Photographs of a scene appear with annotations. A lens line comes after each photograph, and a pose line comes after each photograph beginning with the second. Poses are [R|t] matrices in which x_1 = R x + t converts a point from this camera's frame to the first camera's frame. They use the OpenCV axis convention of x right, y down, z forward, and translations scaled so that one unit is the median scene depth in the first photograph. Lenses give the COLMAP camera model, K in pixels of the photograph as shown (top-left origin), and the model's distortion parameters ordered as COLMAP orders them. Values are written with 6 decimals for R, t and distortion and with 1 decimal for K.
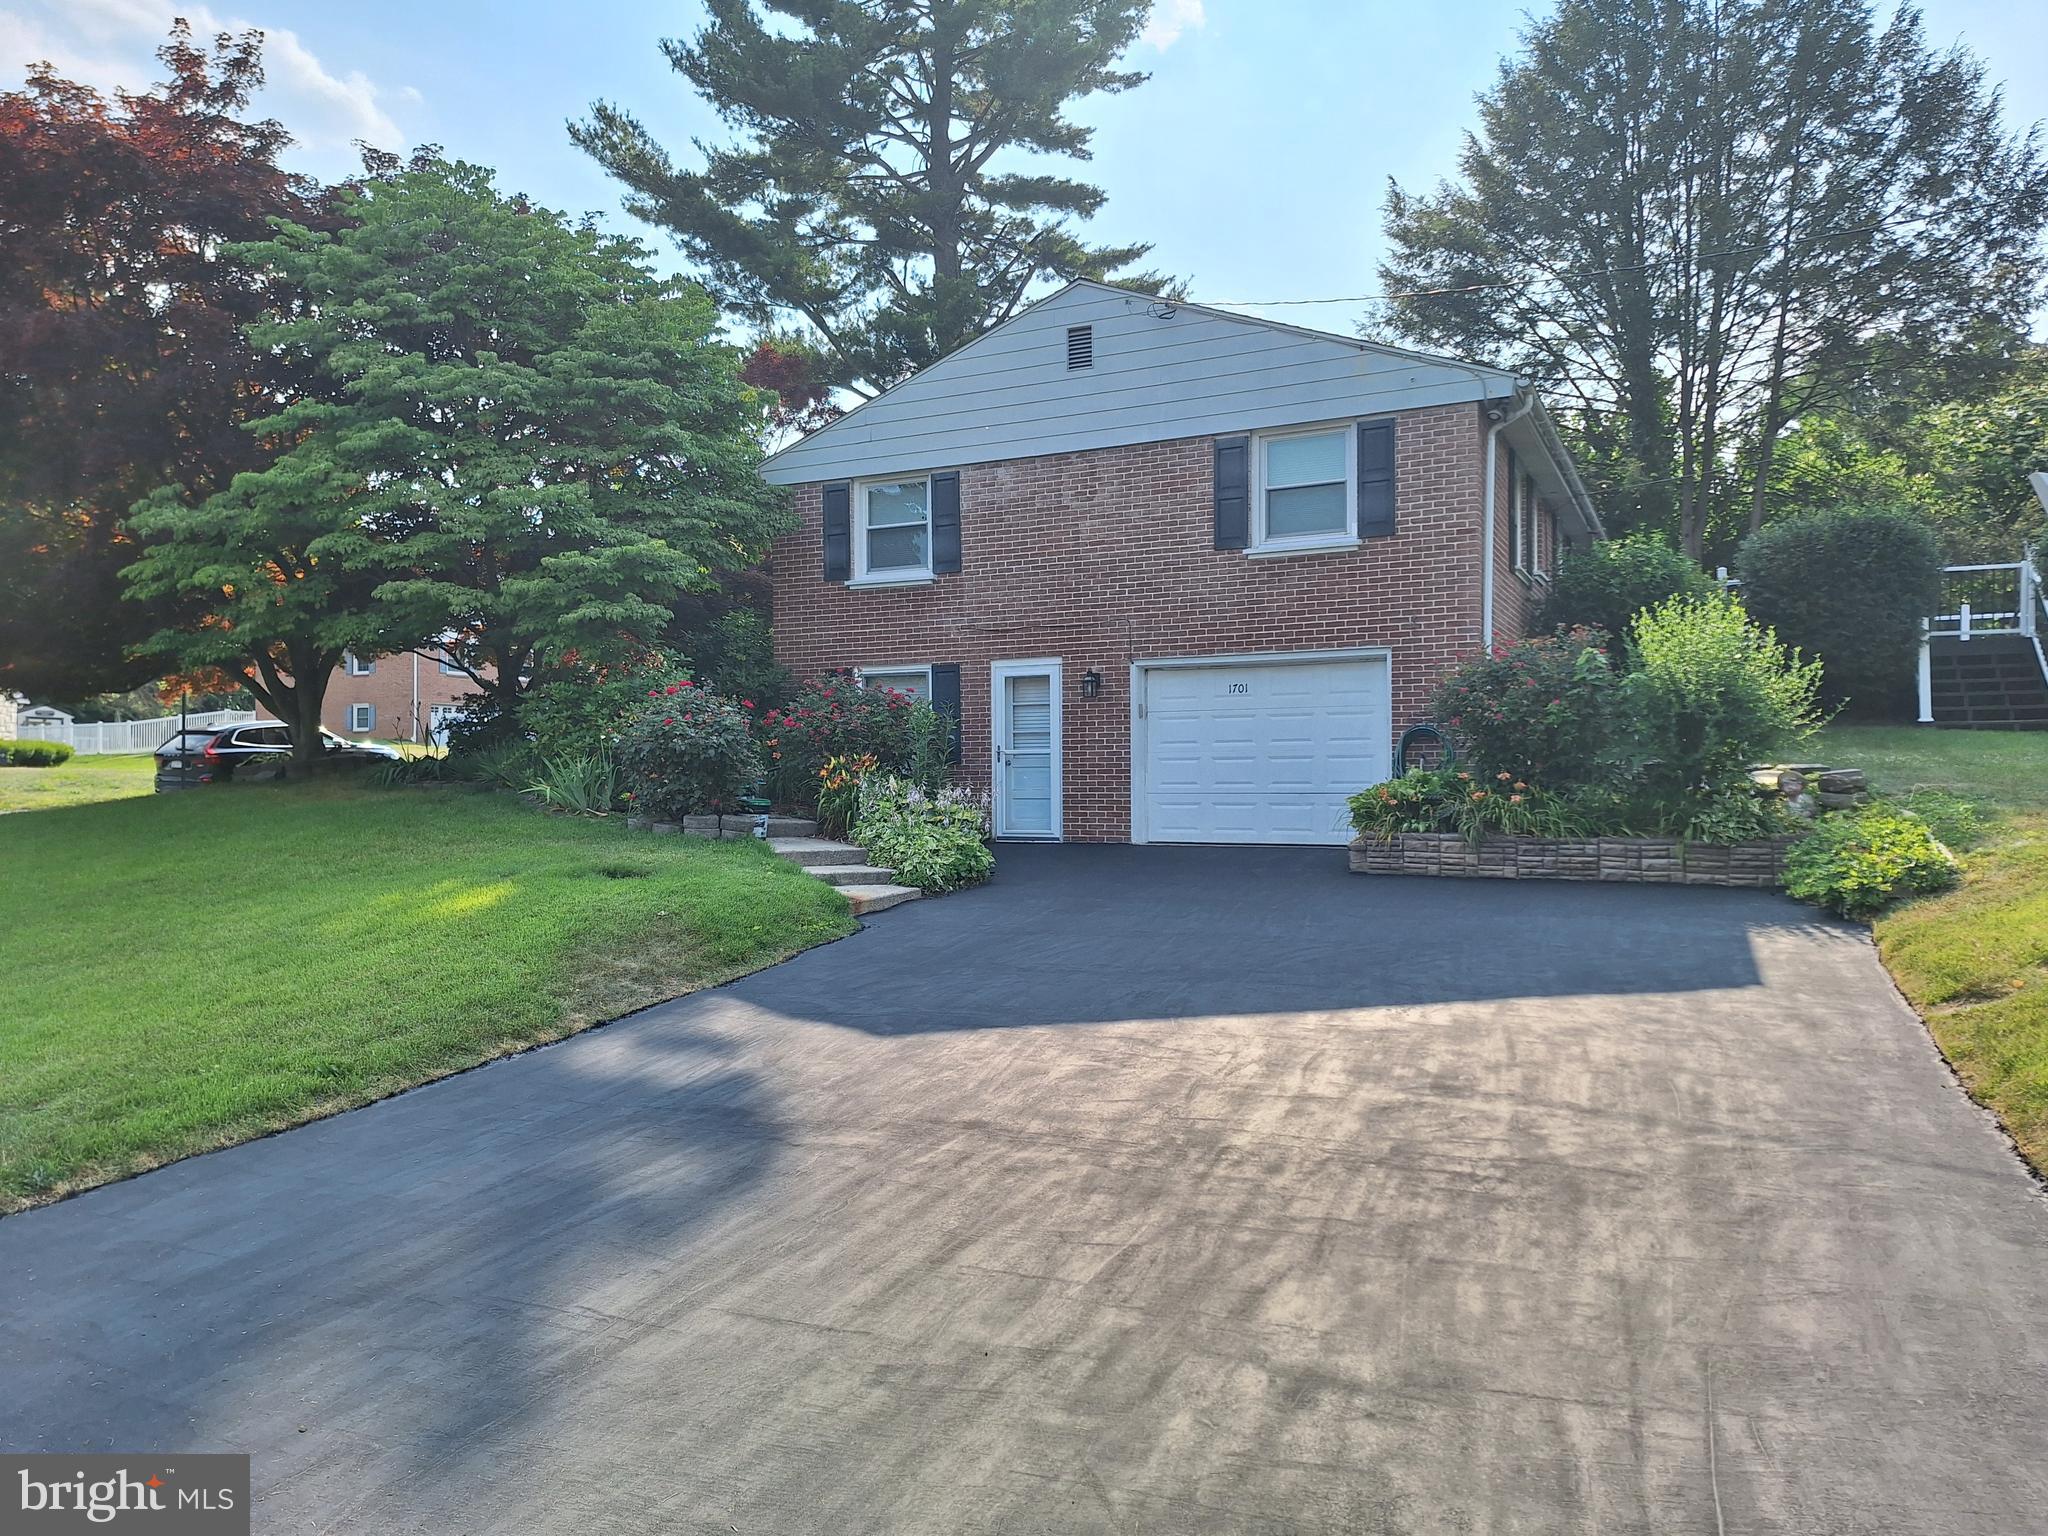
lens RADIAL K [[1409.5, 0, 1032.8], [0, 1409.5, 760.8], [0, 0, 1]] dist [0.070104, -0.071720]
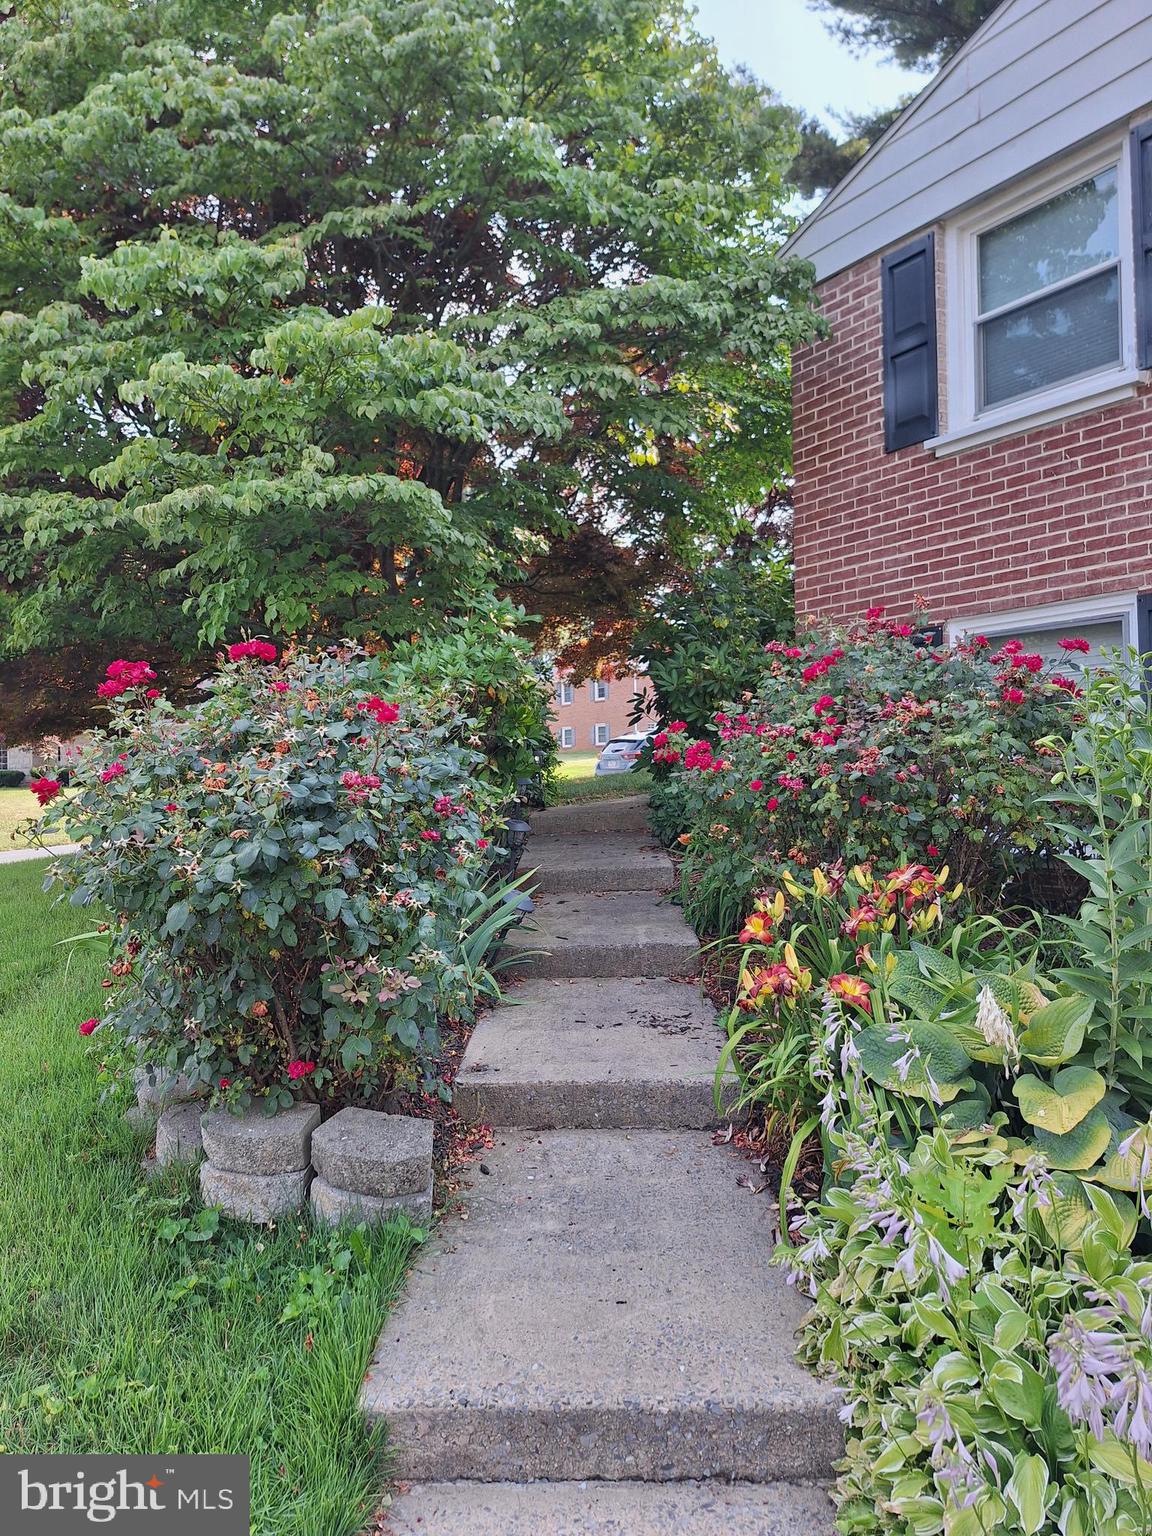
lens RADIAL K [[1057.1, 0, 585.2], [0, 1057.1, 771.6], [0, 0, 1]] dist [0.070104, -0.071720]
pose [[0.865022, -0.011884, -0.501594, -0.059999], [0.019699, 0.999753, 0.010286, -0.025017], [0.501348, -0.018778, 0.865042, 0.713162]]
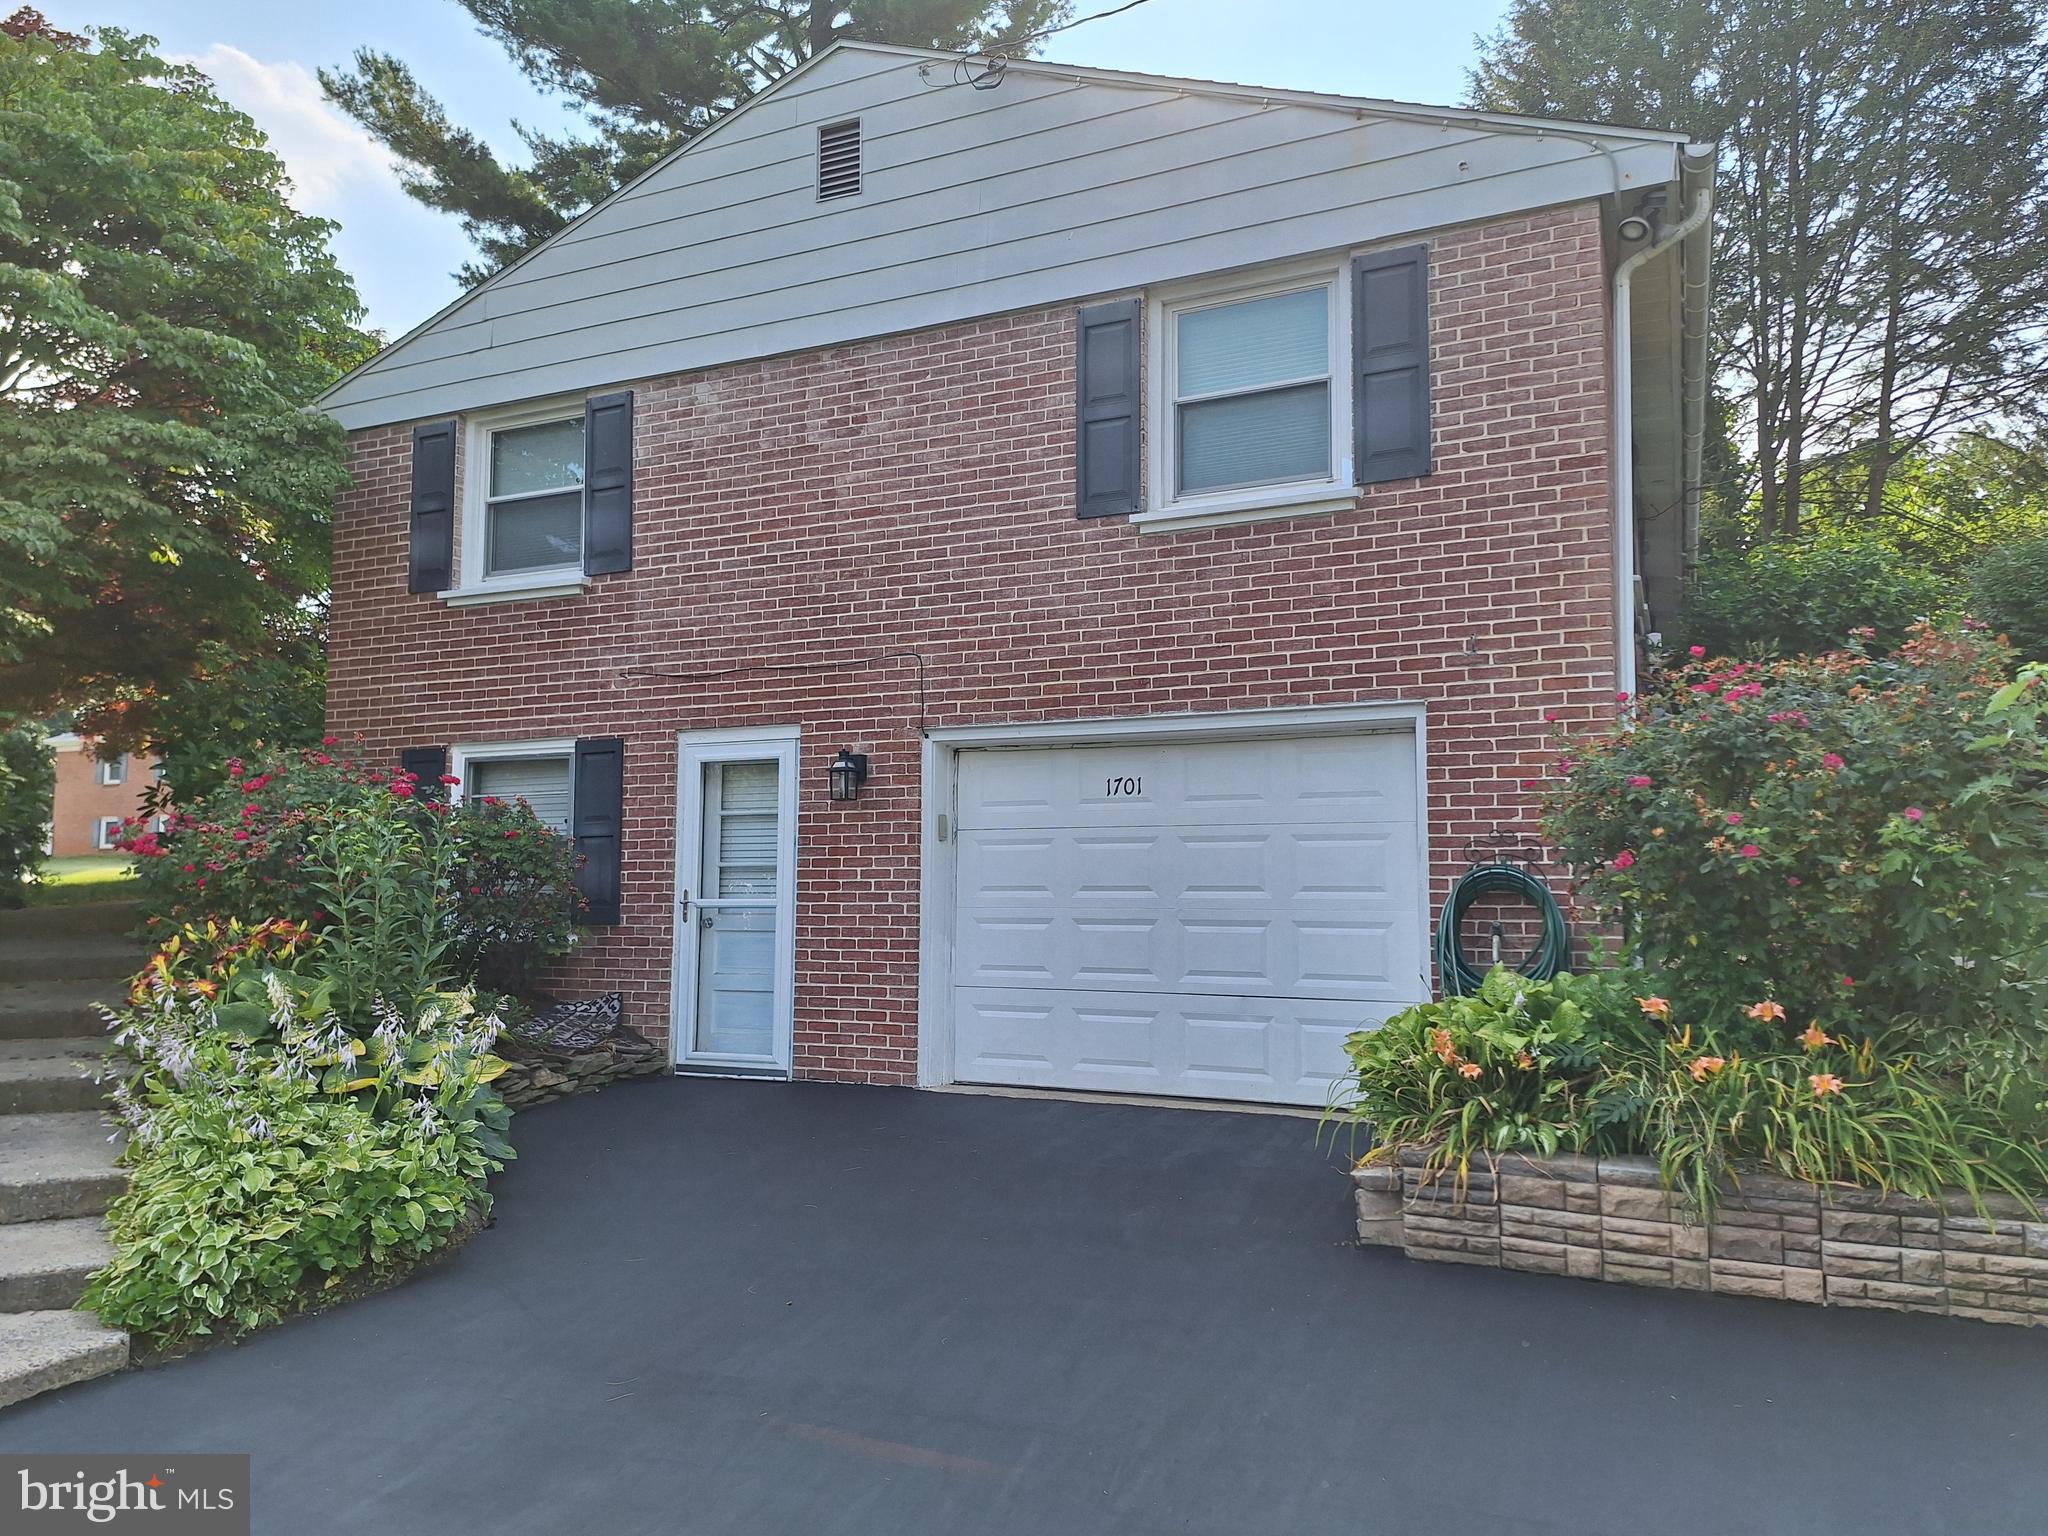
lens RADIAL K [[1409.5, 0, 1034.5], [0, 1409.5, 770.5], [0, 0, 1]] dist [0.070104, -0.071720]
pose [[0.999560, 0.012483, 0.026918, 0.100636], [-0.010339, 0.996870, -0.078381, -0.016614], [-0.027812, 0.078069, 0.996560, 0.493687]]
